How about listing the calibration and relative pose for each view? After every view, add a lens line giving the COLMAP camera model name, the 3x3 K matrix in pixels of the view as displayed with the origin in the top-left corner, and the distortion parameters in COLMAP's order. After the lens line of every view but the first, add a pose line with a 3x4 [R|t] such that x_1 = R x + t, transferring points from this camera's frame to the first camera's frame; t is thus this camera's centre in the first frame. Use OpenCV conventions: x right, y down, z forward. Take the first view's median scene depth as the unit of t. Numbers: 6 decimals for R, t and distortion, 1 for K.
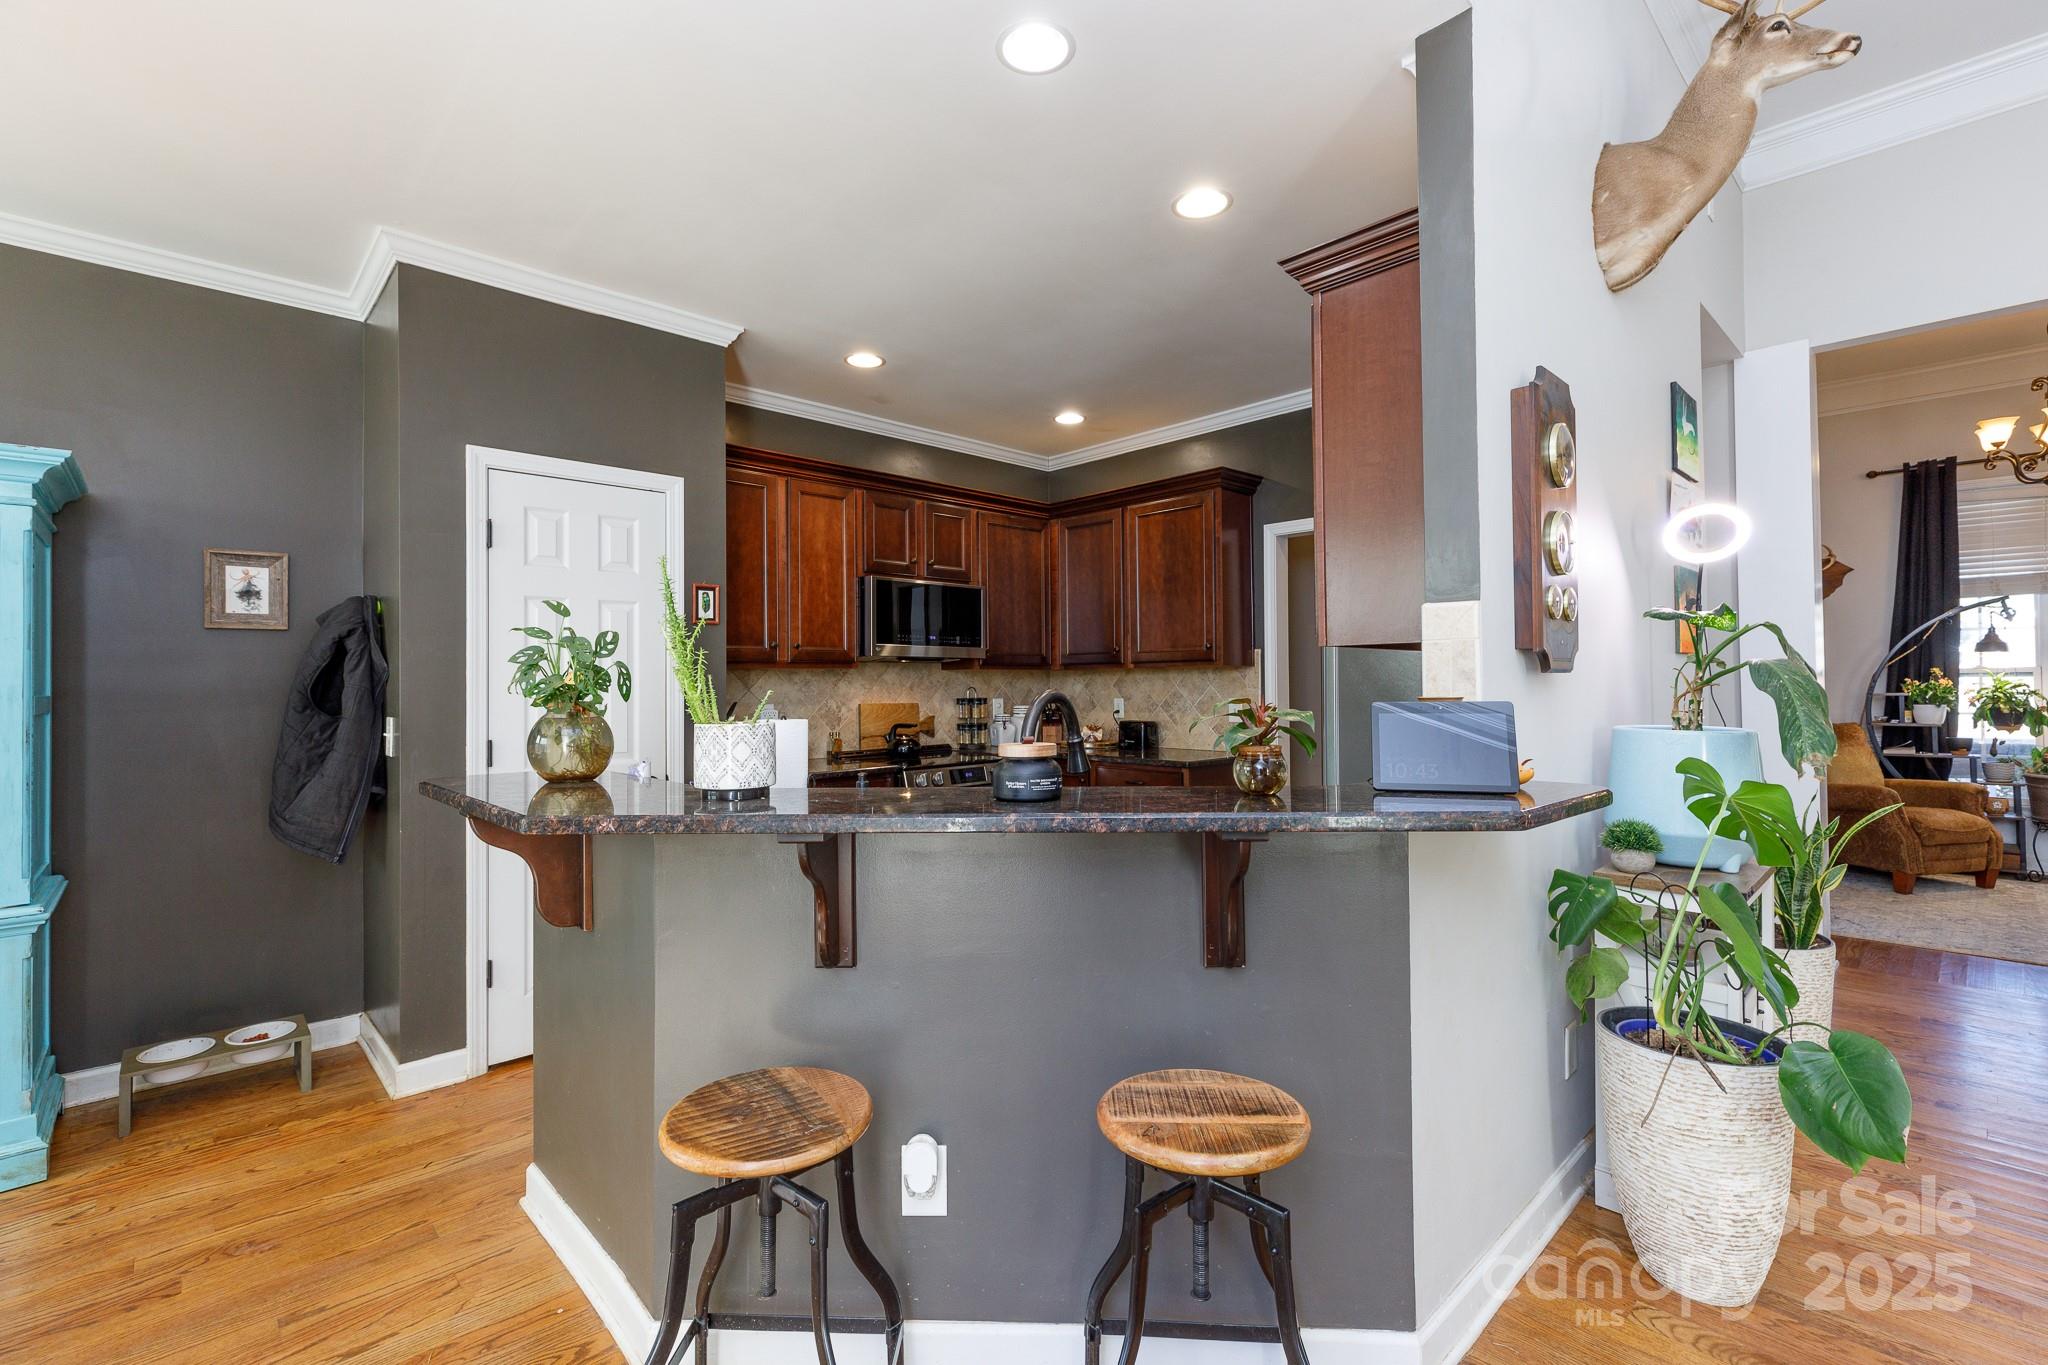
lens RADIAL K [[913.2, 0, 1025.2], [0, 913.2, 670.9], [0, 0, 1]] dist [0.004791, -0.000821]
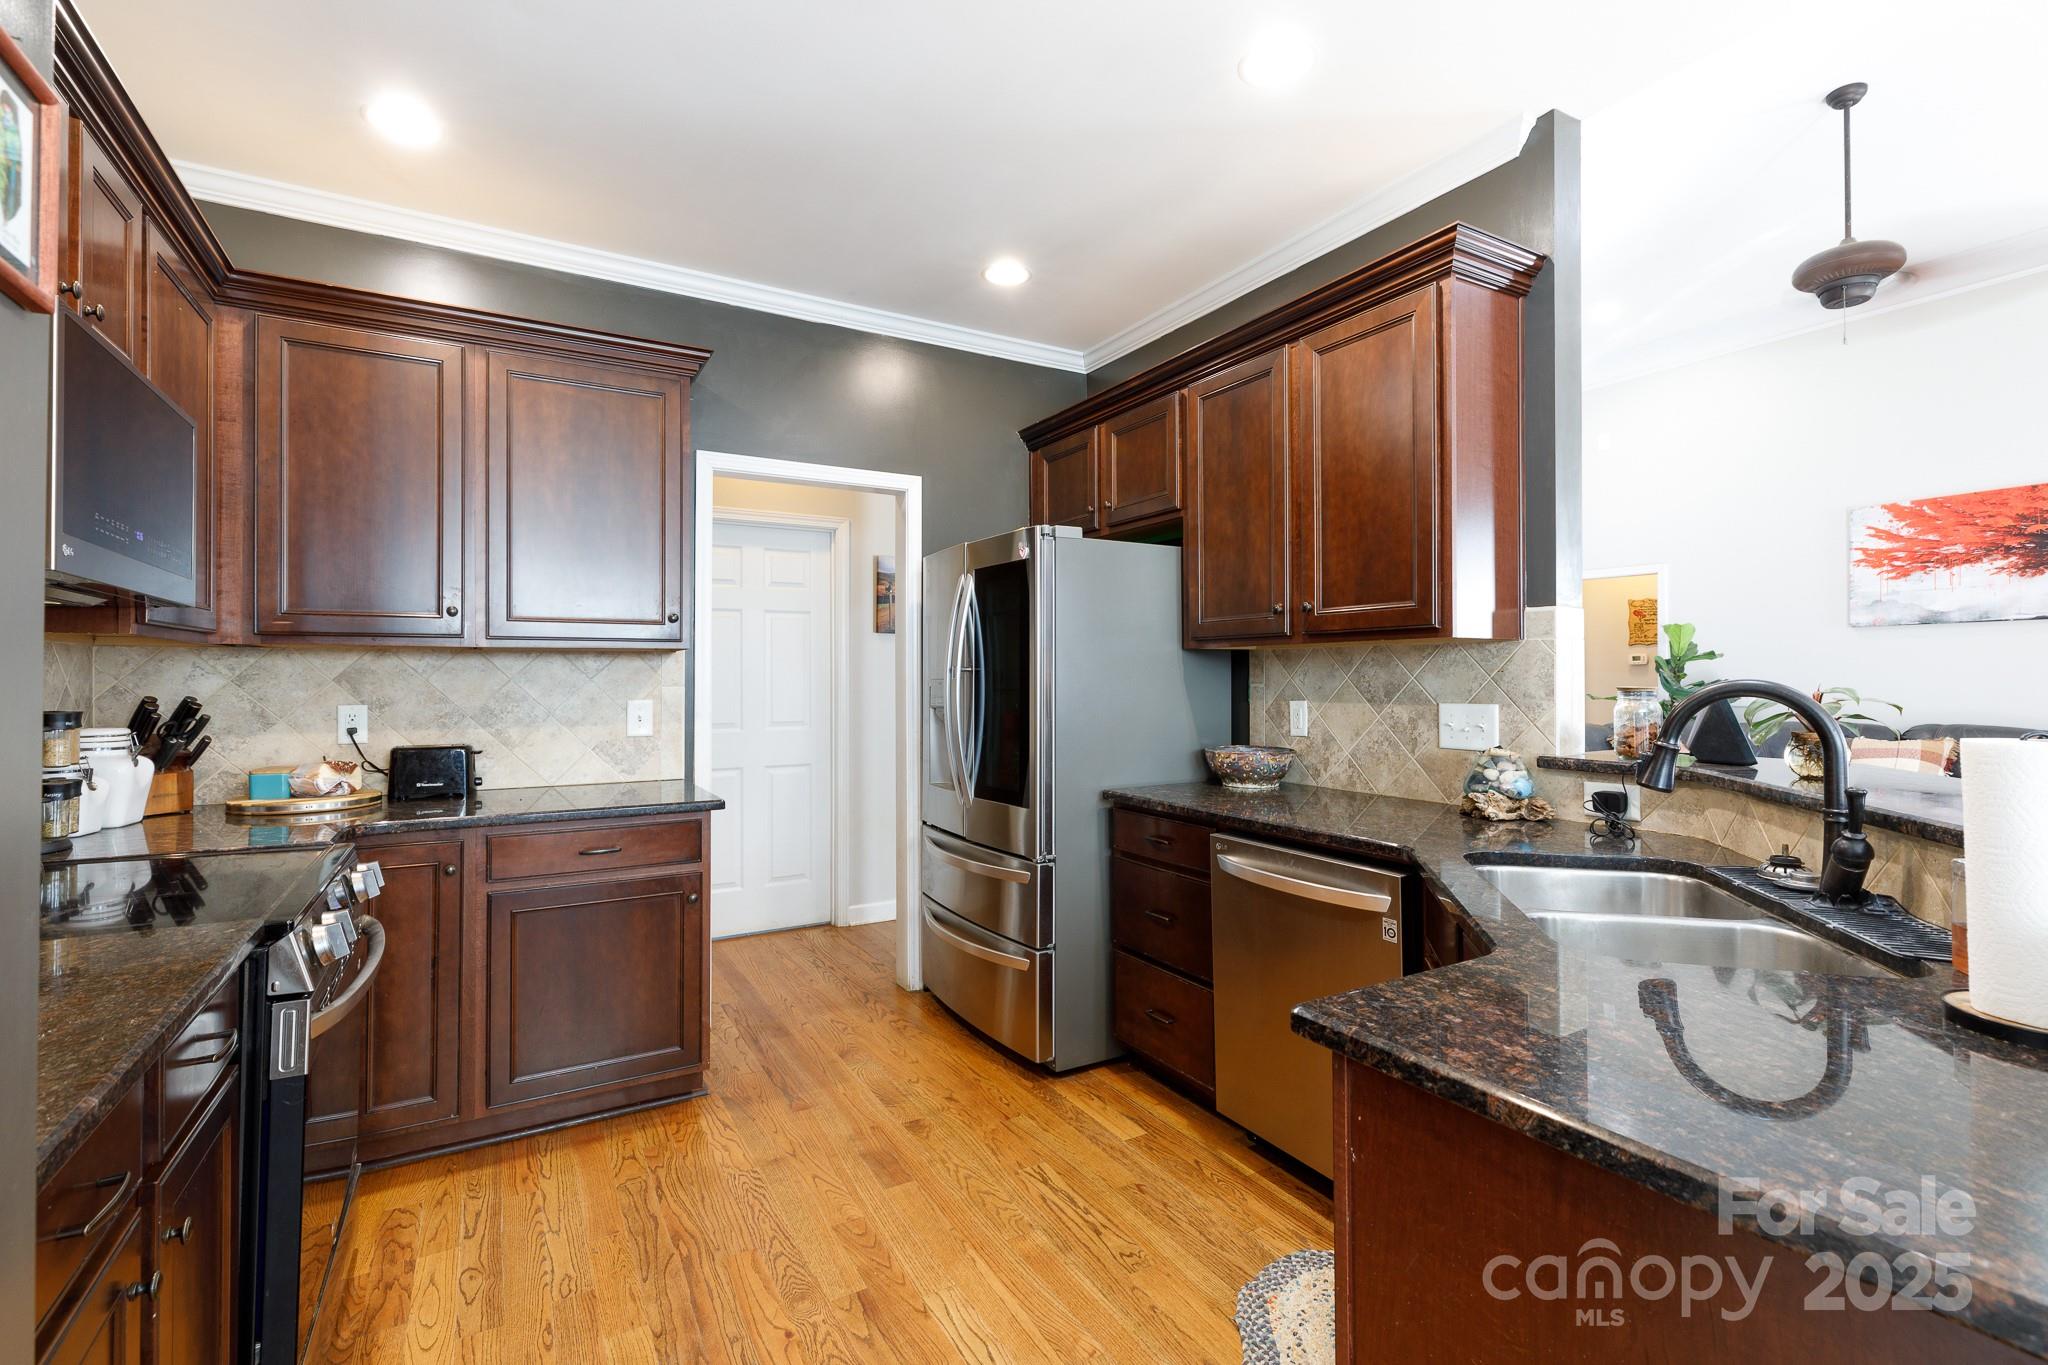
lens RADIAL K [[913.2, 0, 1025.2], [0, 913.2, 670.9], [0, 0, 1]] dist [0.004791, -0.000821]
pose [[0.230862, 0.014315, 0.972881, -0.320444], [-0.014991, 0.999825, -0.011154, 0.011329], [-0.972871, -0.012009, 0.231036, 0.535995]]
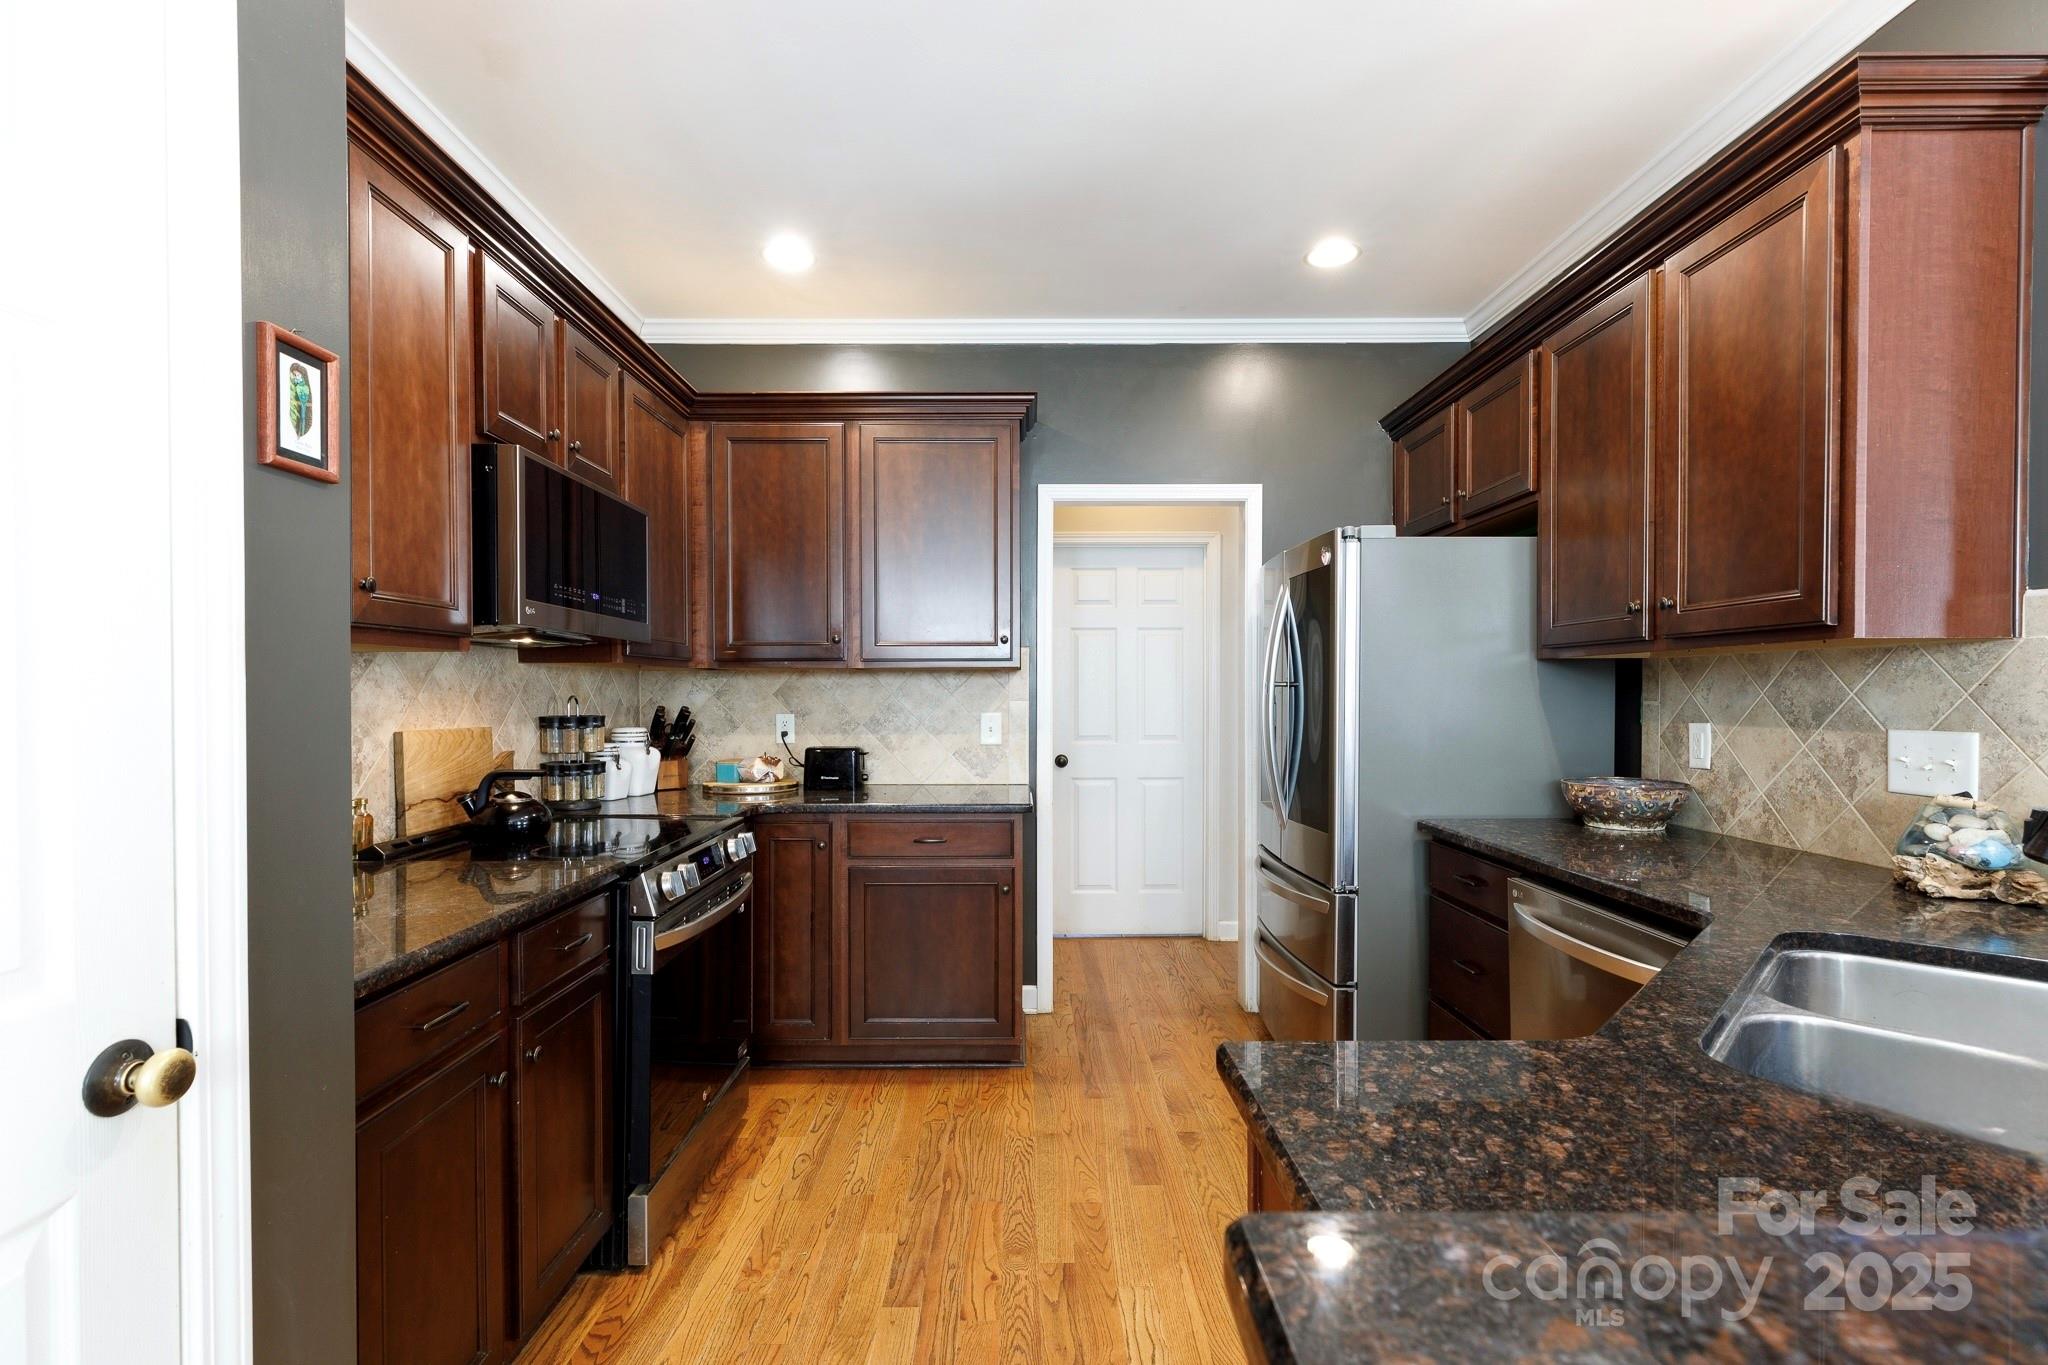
lens RADIAL K [[930.9, 0, 1025.2], [0, 930.9, 707.2], [0, 0, 1]] dist [0.002806, -0.000541]
pose [[0.686319, -0.004110, 0.727289, -0.279272], [-0.015406, 0.999677, 0.020188, 0.009194], [-0.727137, -0.025060, 0.686035, 0.426152]]
